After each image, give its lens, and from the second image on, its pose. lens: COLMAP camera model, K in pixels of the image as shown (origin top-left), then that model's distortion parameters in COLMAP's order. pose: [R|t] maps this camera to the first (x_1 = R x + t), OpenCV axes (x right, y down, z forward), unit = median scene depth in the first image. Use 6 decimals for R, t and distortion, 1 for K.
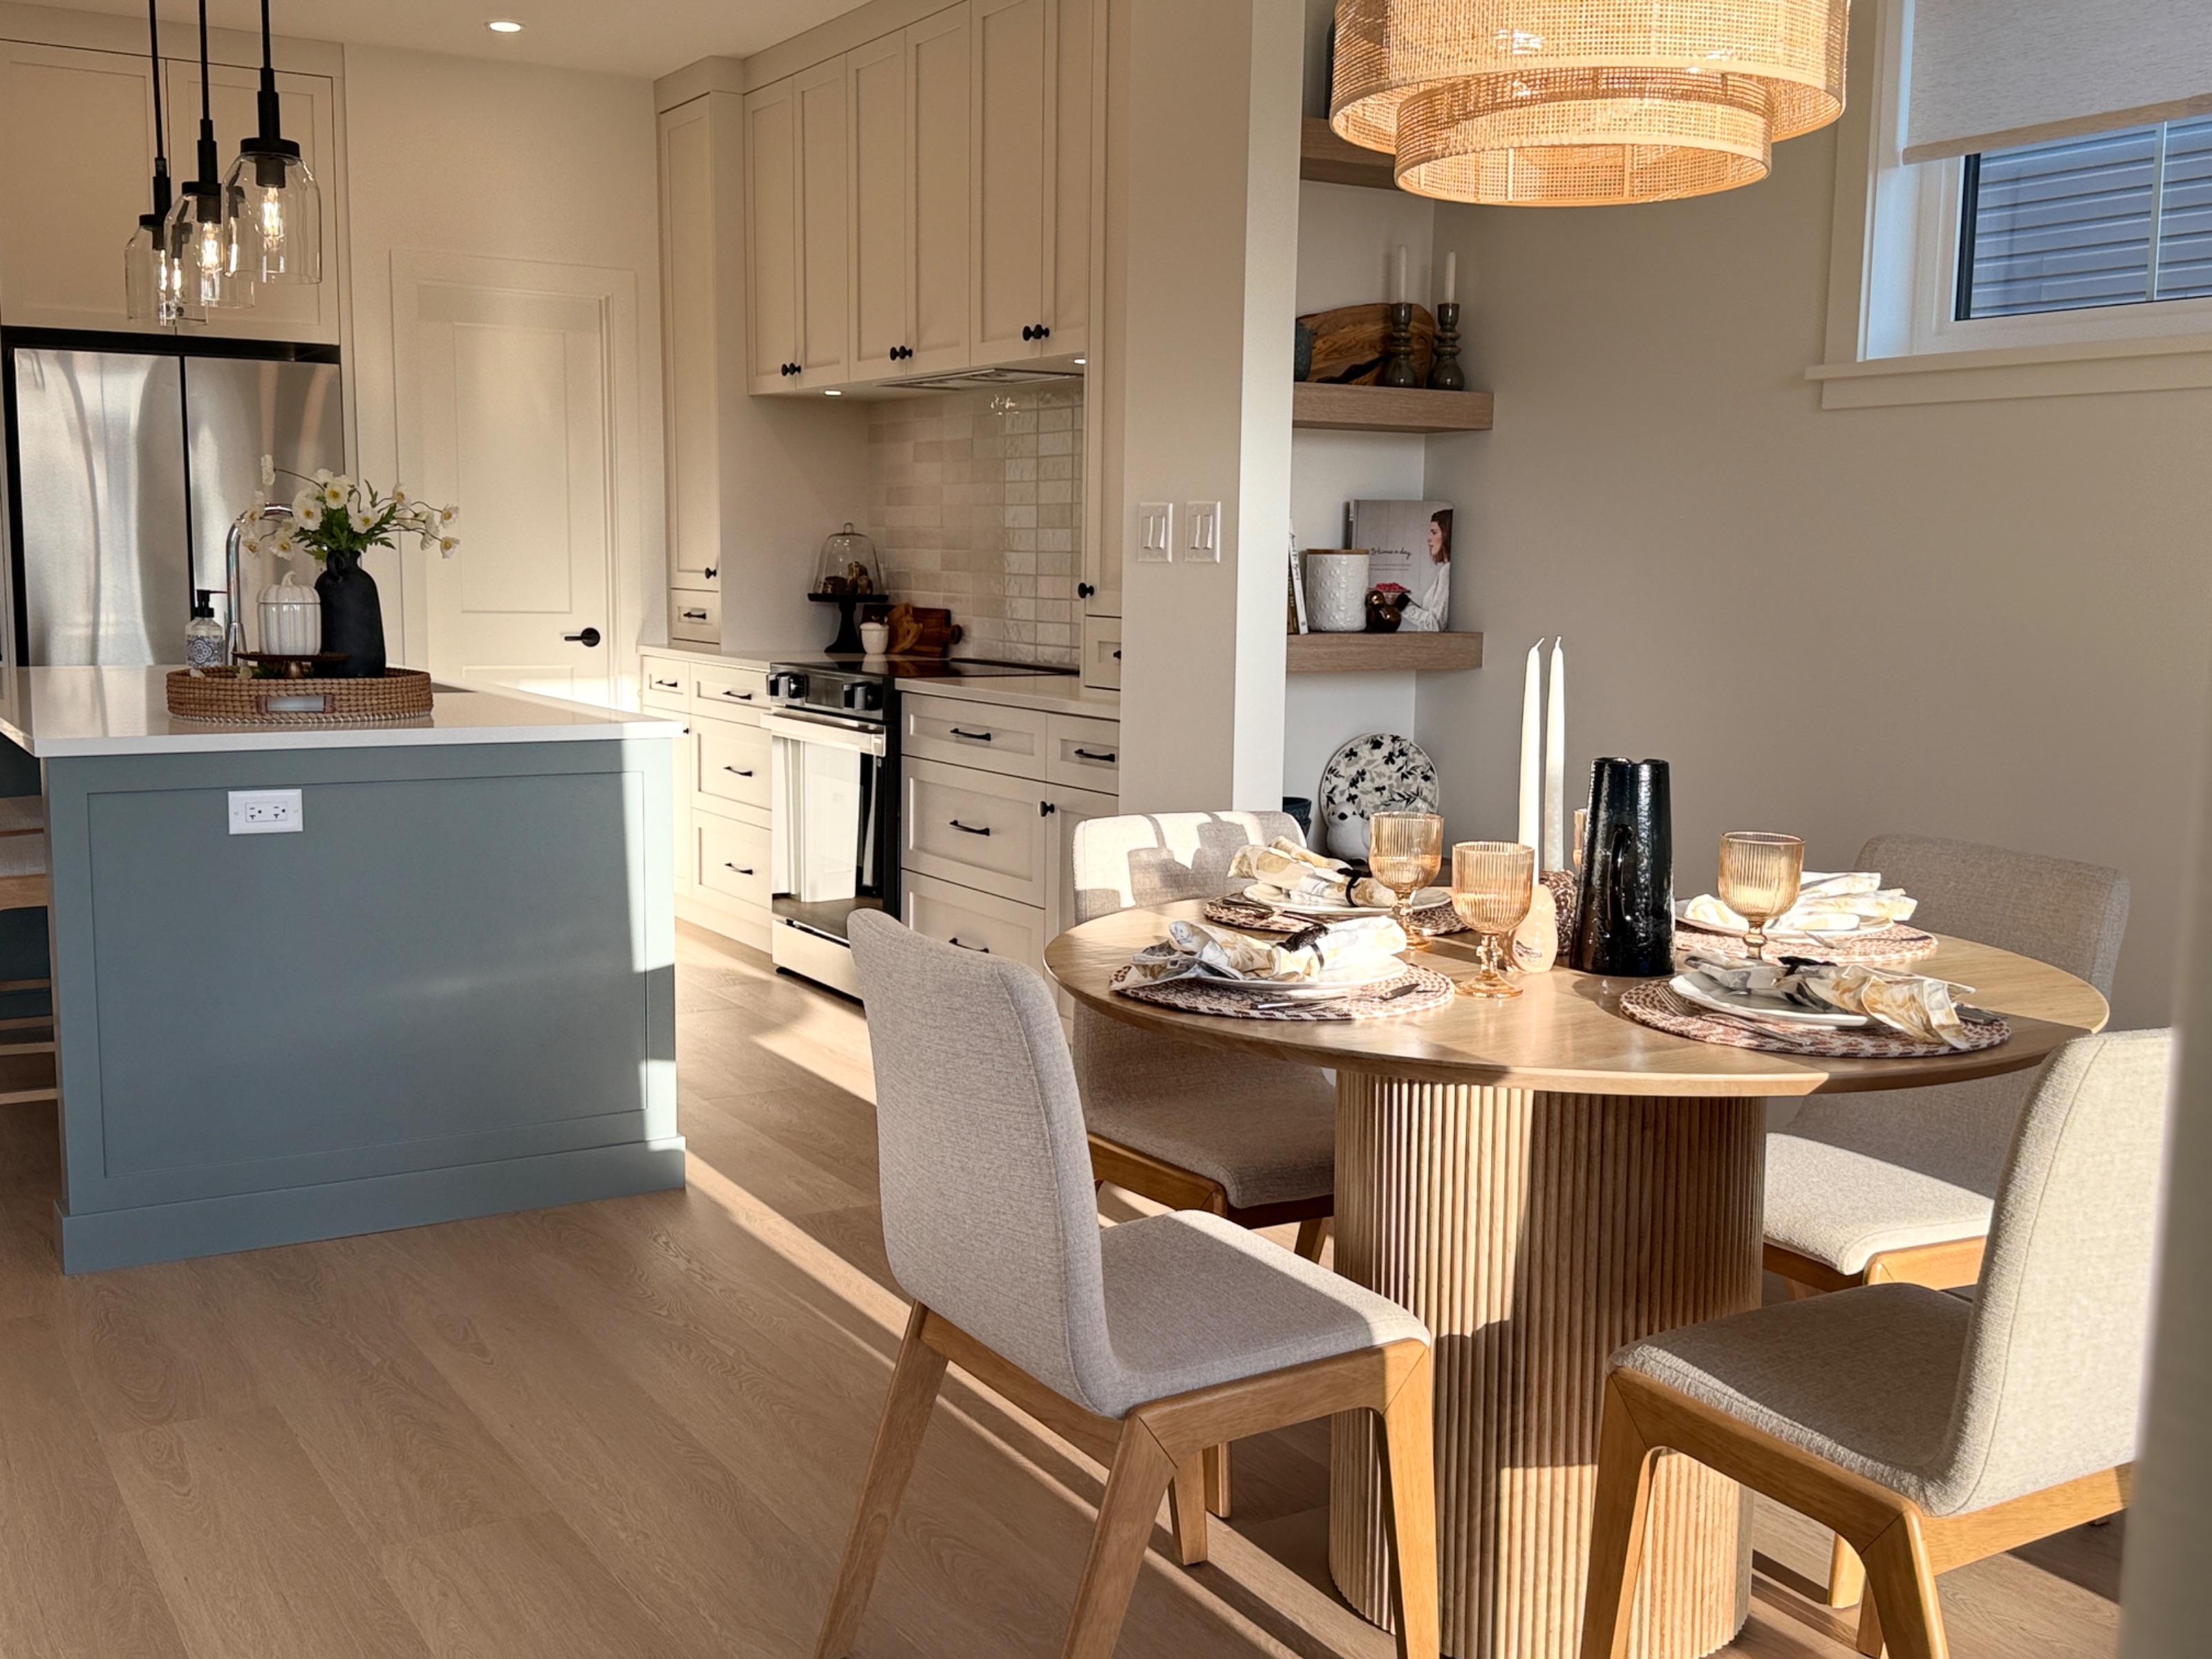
lens RADIAL K [[2268.3, 0, 1106.0], [0, 2268.3, 829.5], [0, 0, 1]] dist [0.157664, -0.336764]
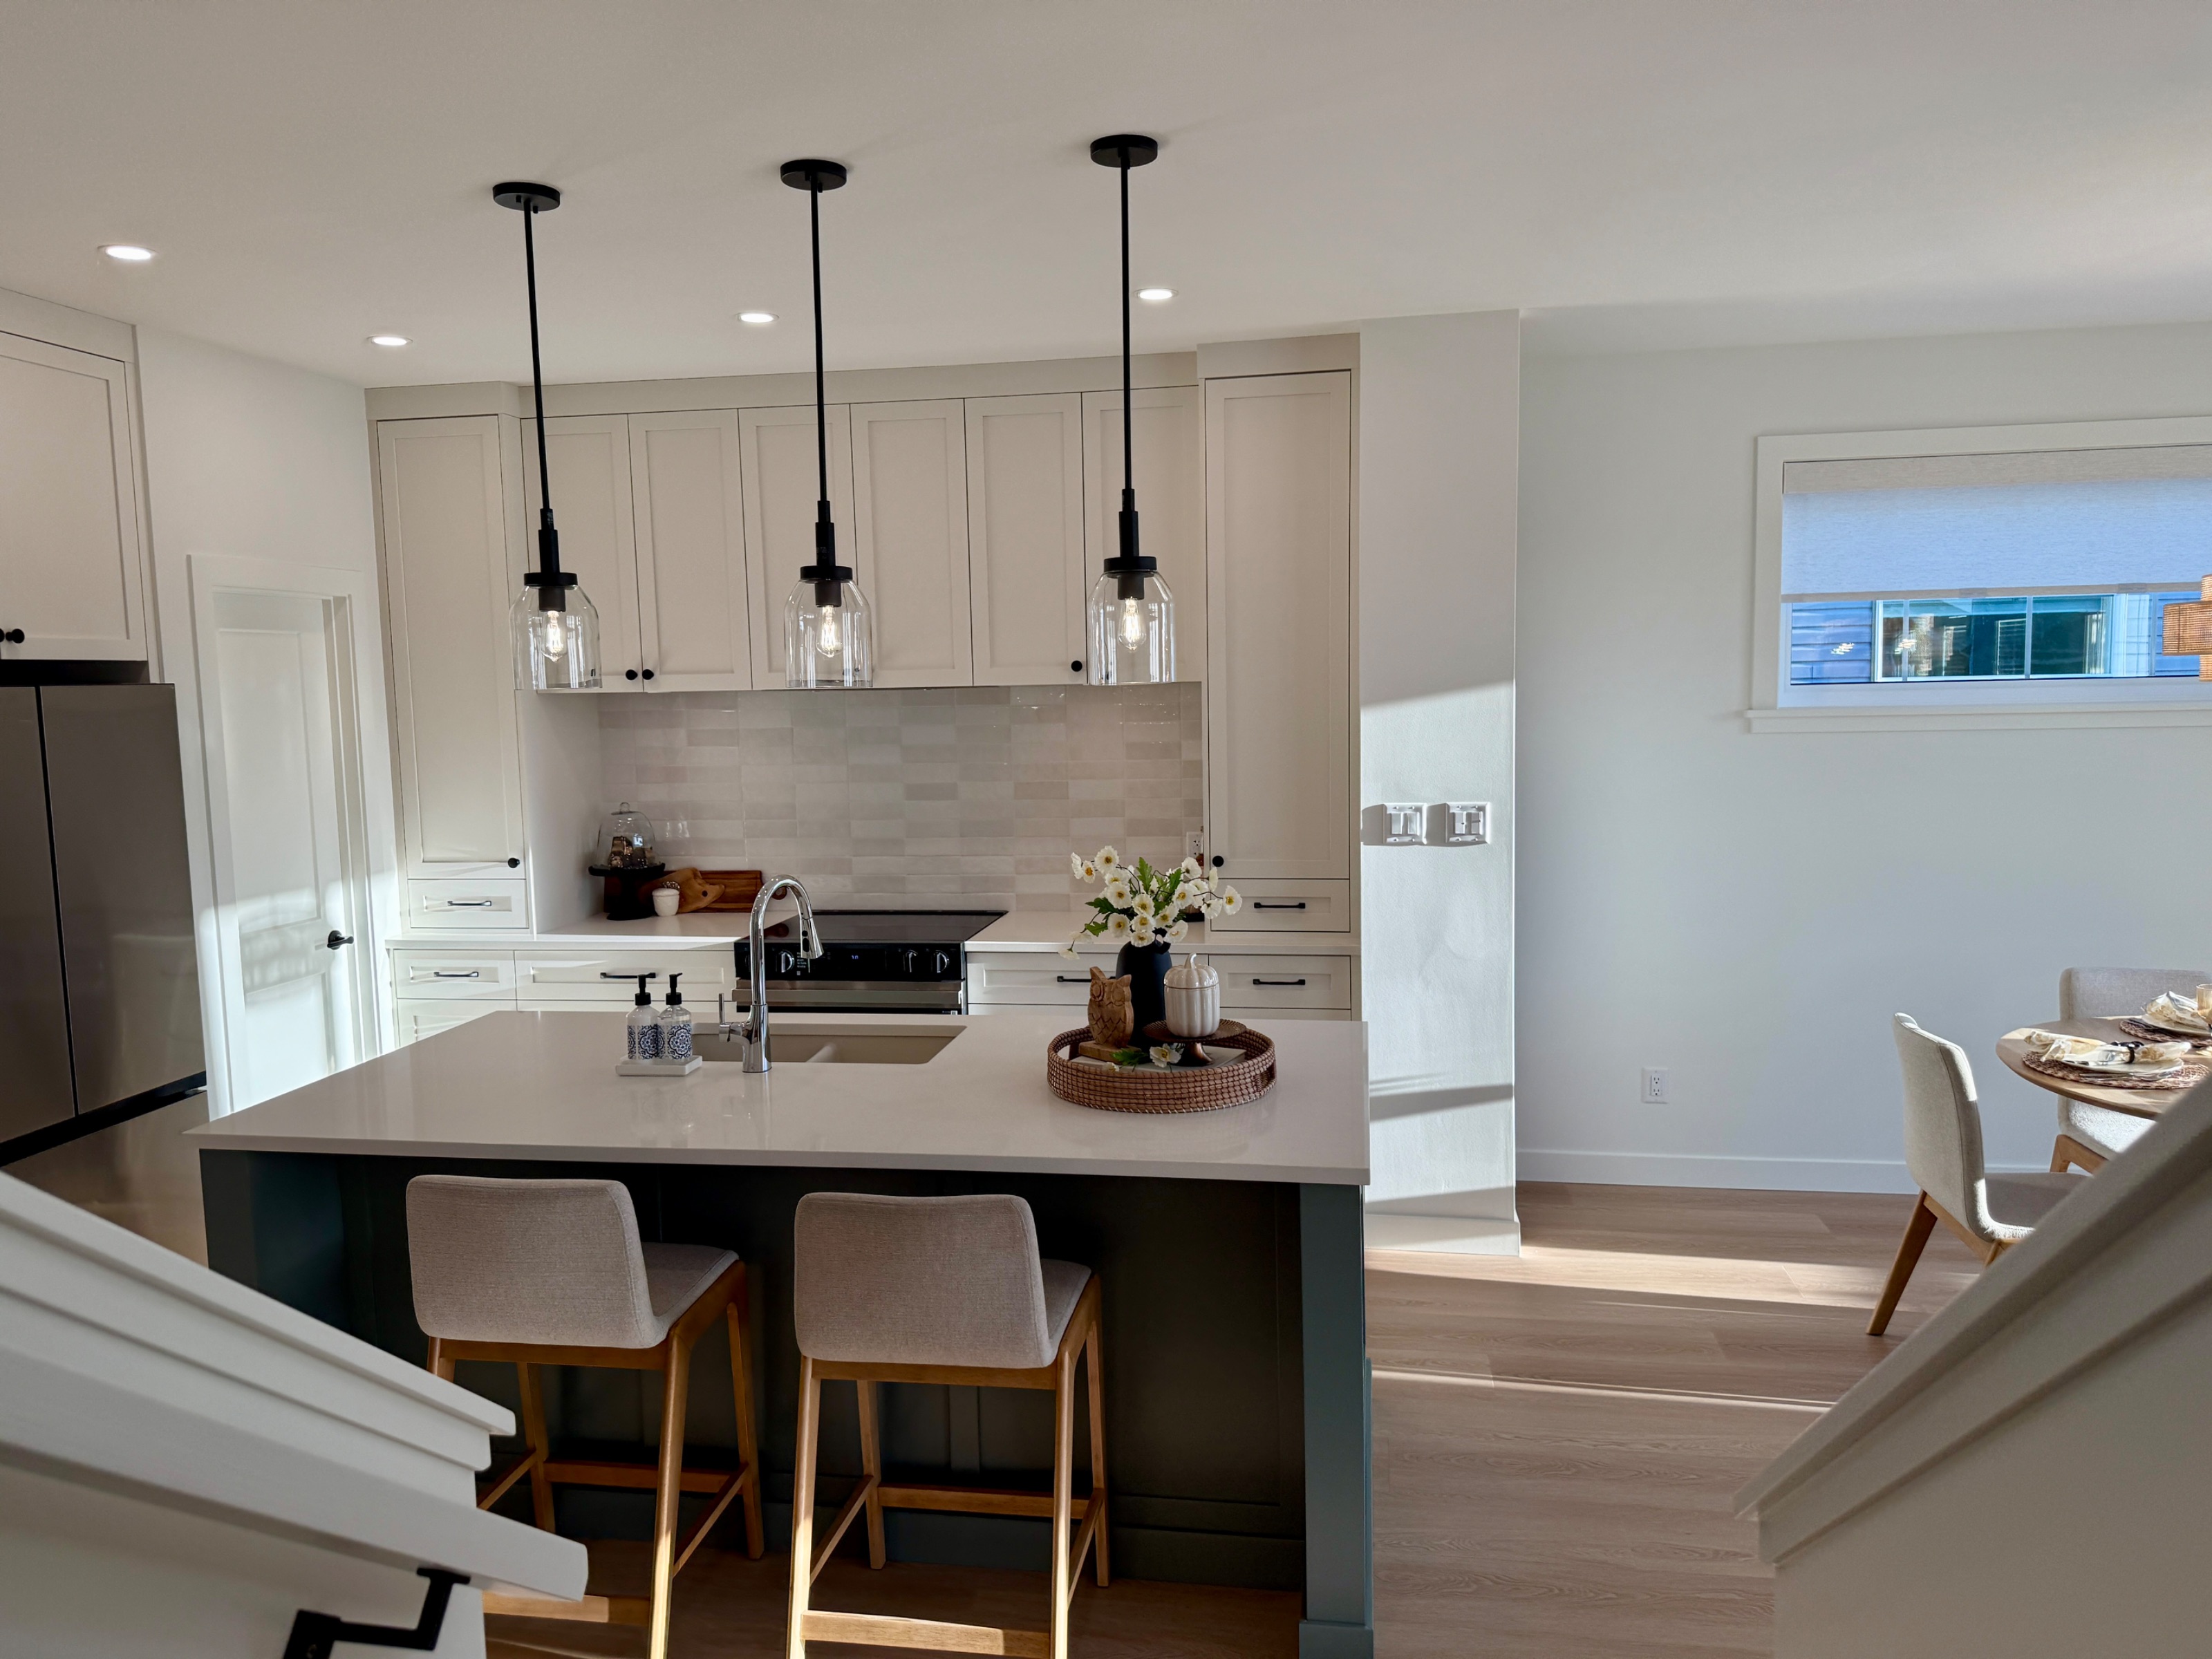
lens RADIAL K [[1556.3, 0, 1106.0], [0, 1556.3, 829.5], [0, 0, 1]] dist [0.158743, -0.269259]
pose [[0.653428, -0.098727, 0.750523, -0.768840], [0.120800, 0.992353, 0.025366, -0.160415], [-0.747288, 0.074088, 0.660358, 0.450560]]
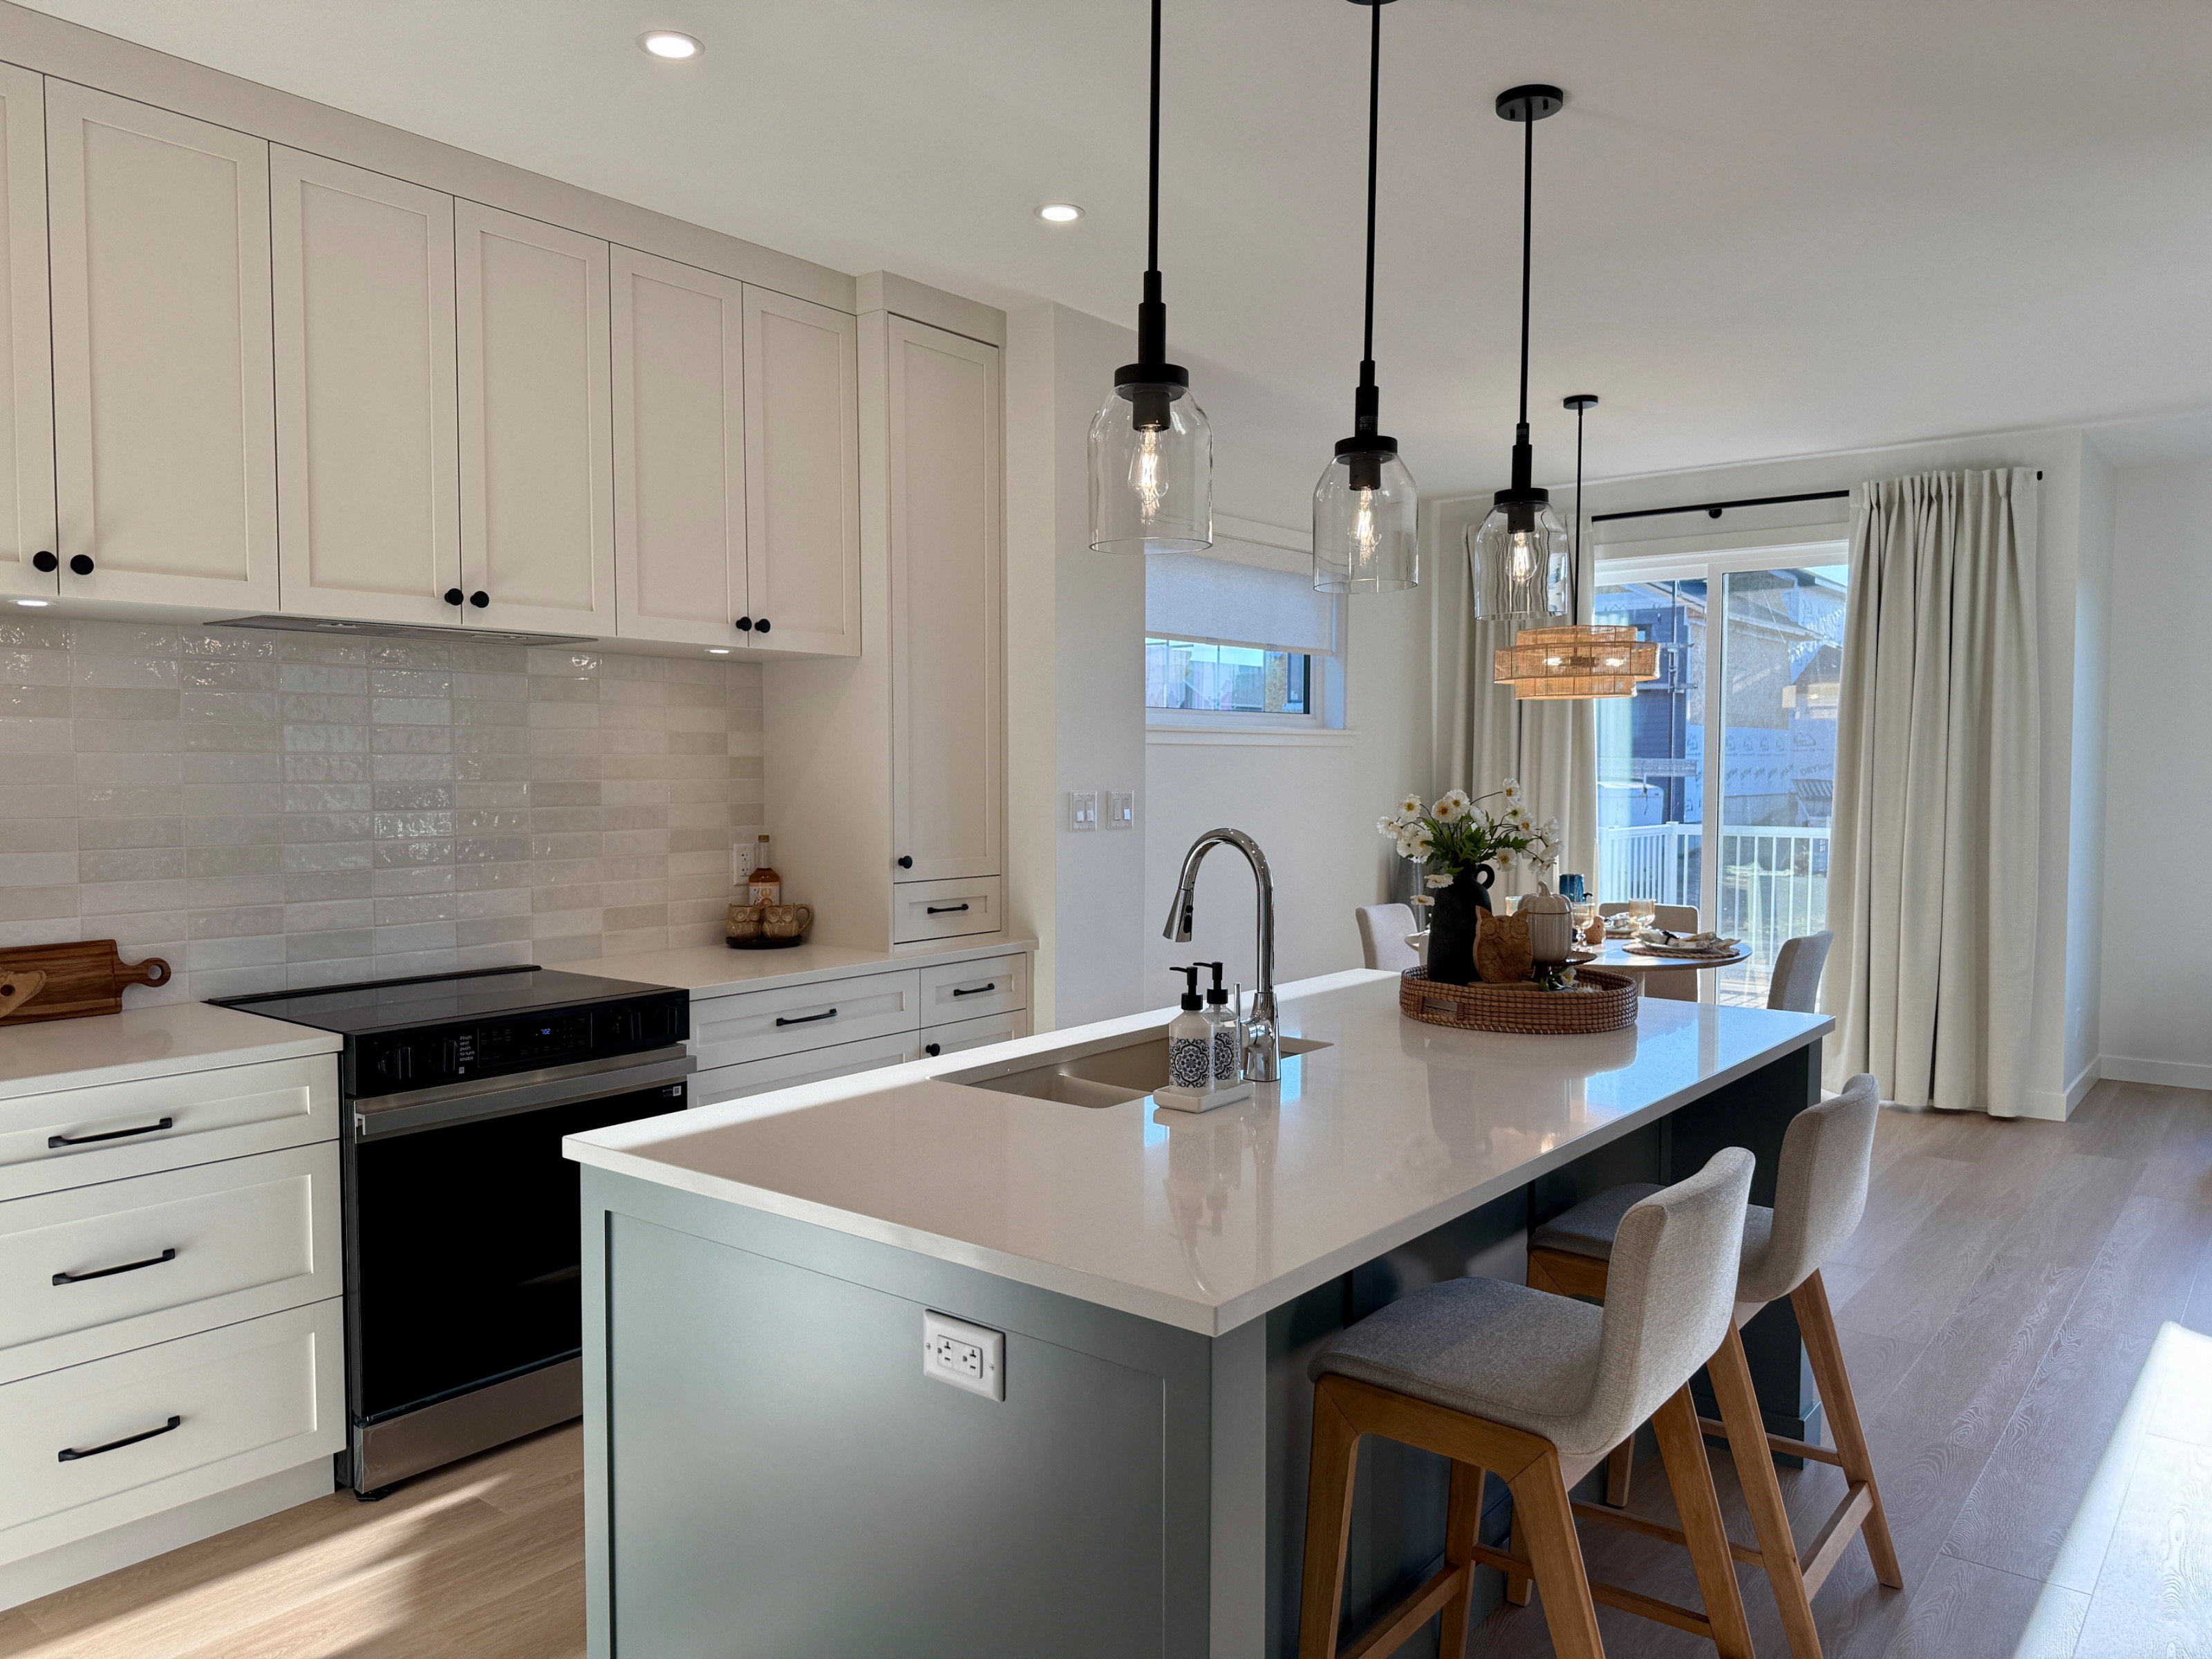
lens RADIAL K [[1556.3, 0, 1106.0], [0, 1556.3, 829.5], [0, 0, 1]] dist [0.158743, -0.269259]
pose [[-0.344743, -0.050132, 0.937357, -0.830336], [0.110627, 0.989444, 0.093605, -0.192438], [-0.932155, 0.135966, -0.335558, 1.208969]]
